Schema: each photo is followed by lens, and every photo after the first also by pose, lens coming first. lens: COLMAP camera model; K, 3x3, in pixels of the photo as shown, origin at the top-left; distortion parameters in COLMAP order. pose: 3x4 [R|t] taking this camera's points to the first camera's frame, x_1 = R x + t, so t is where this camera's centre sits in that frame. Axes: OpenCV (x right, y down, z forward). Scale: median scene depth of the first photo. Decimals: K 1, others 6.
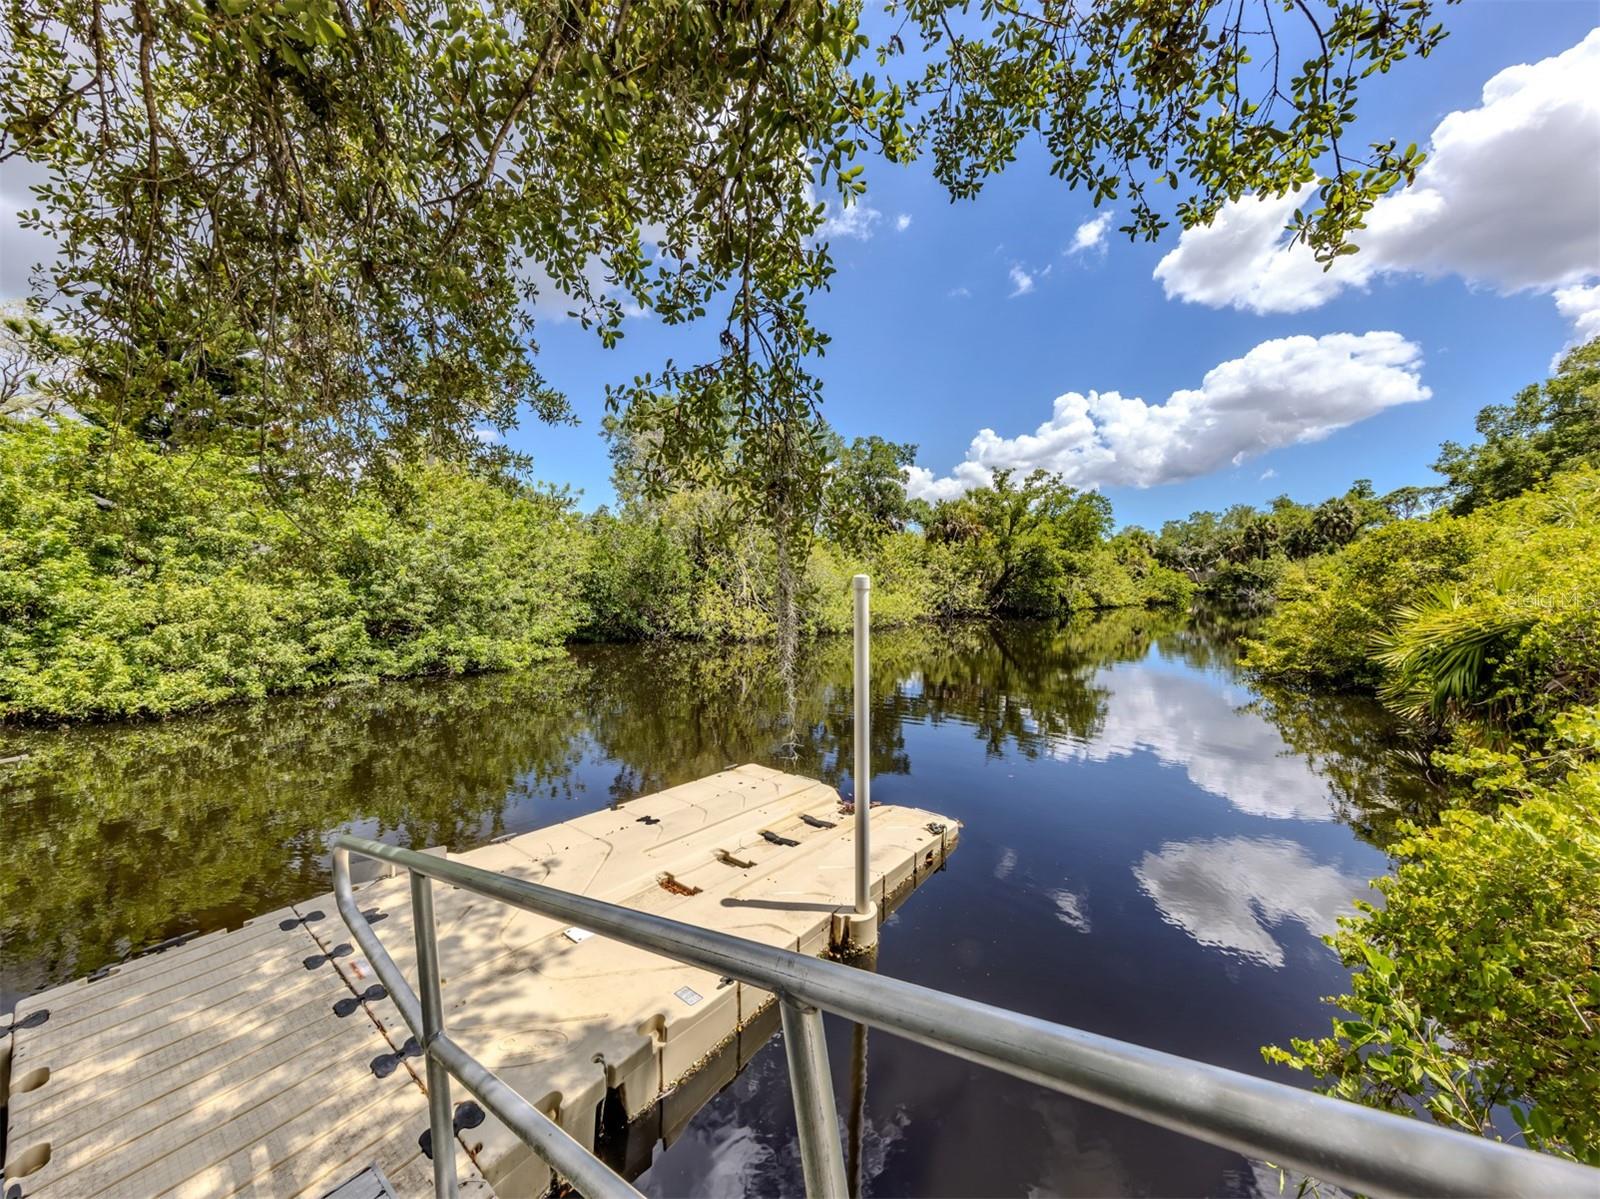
lens RADIAL K [[595.8, 0, 798.2], [0, 595.8, 594.5], [0, 0, 1]] dist [0.007582, -0.001008]
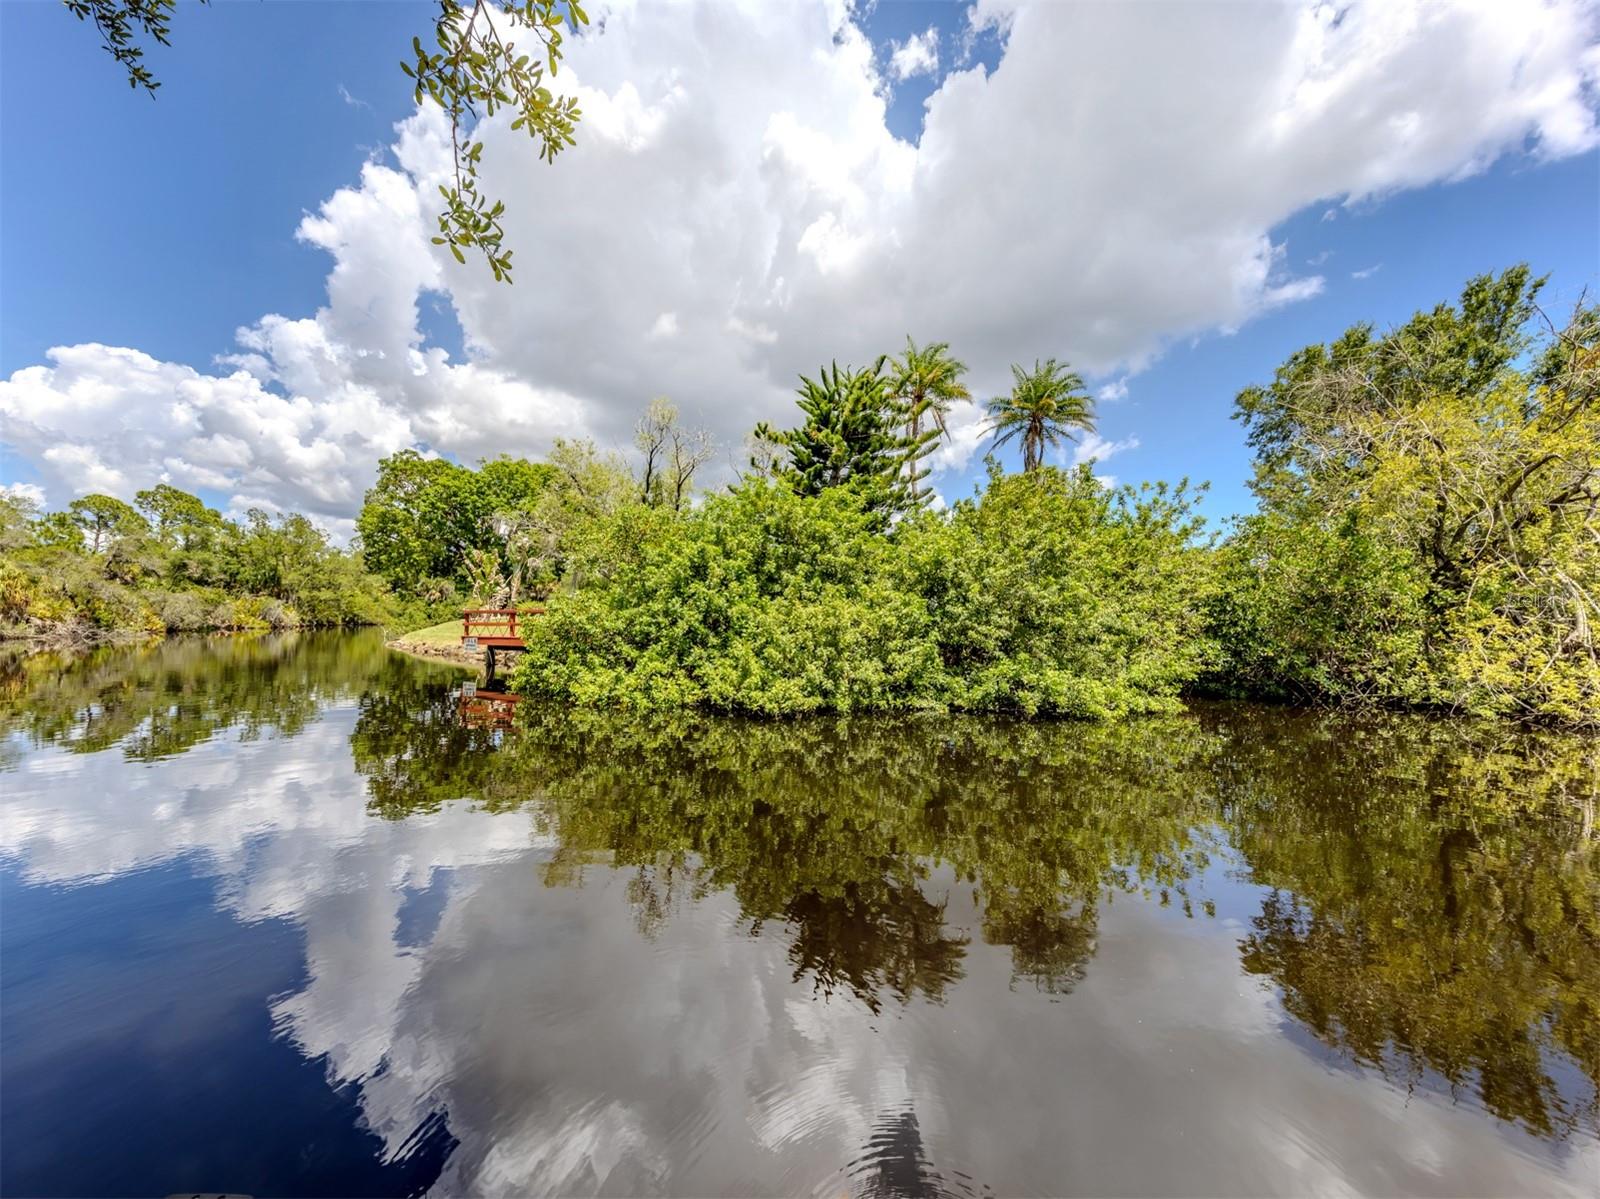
lens RADIAL K [[533.6, 0, 823.6], [0, 533.6, 616.3], [0, 0, 1]] dist [0.006463, -0.000043]
pose [[0.579822, -0.024448, -0.814376, -0.171777], [-0.033980, 0.997954, -0.054153, 0.057544], [0.814034, 0.059072, 0.577805, 0.413251]]
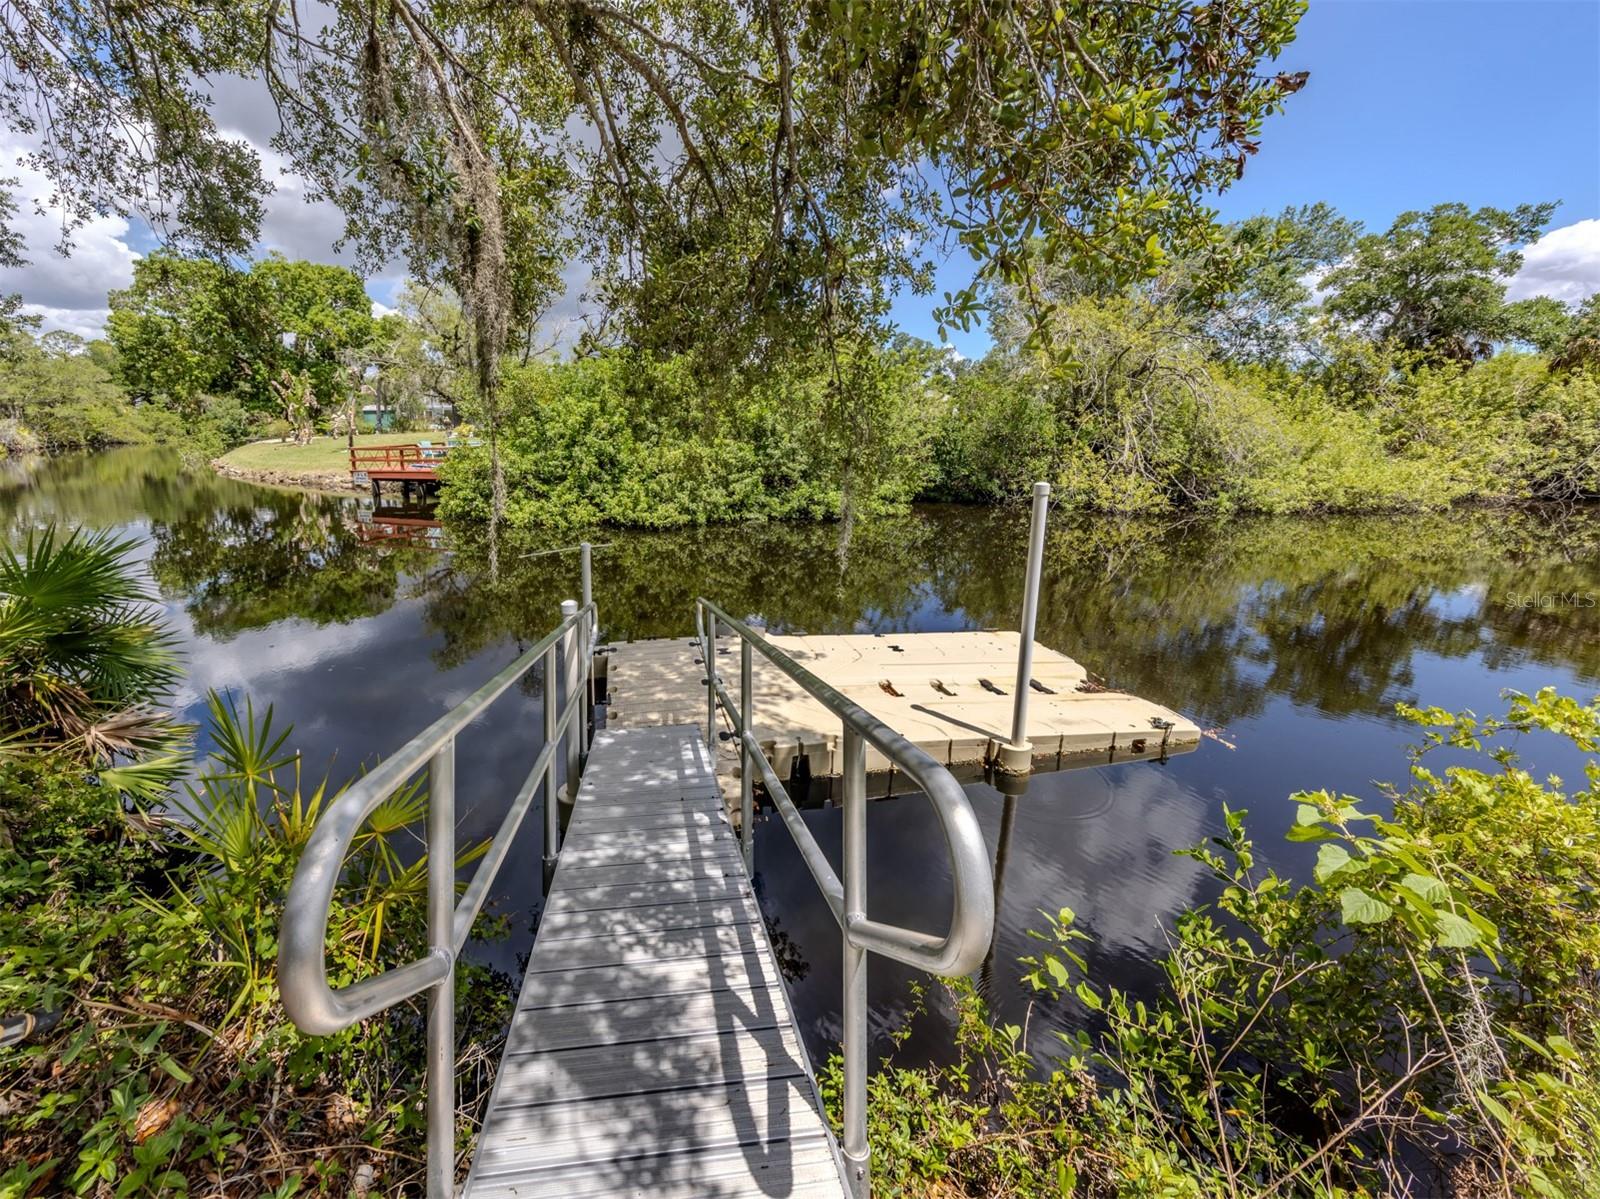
lens RADIAL K [[676.4, 0, 728.8], [0, 676.4, 520.1], [0, 0, 1]] dist [-0.001784, -0.000799]
pose [[0.742013, 0.103008, -0.662425, 0.279096], [-0.018546, 0.990901, 0.133312, -0.064518], [0.670129, -0.086634, 0.737171, -0.219075]]
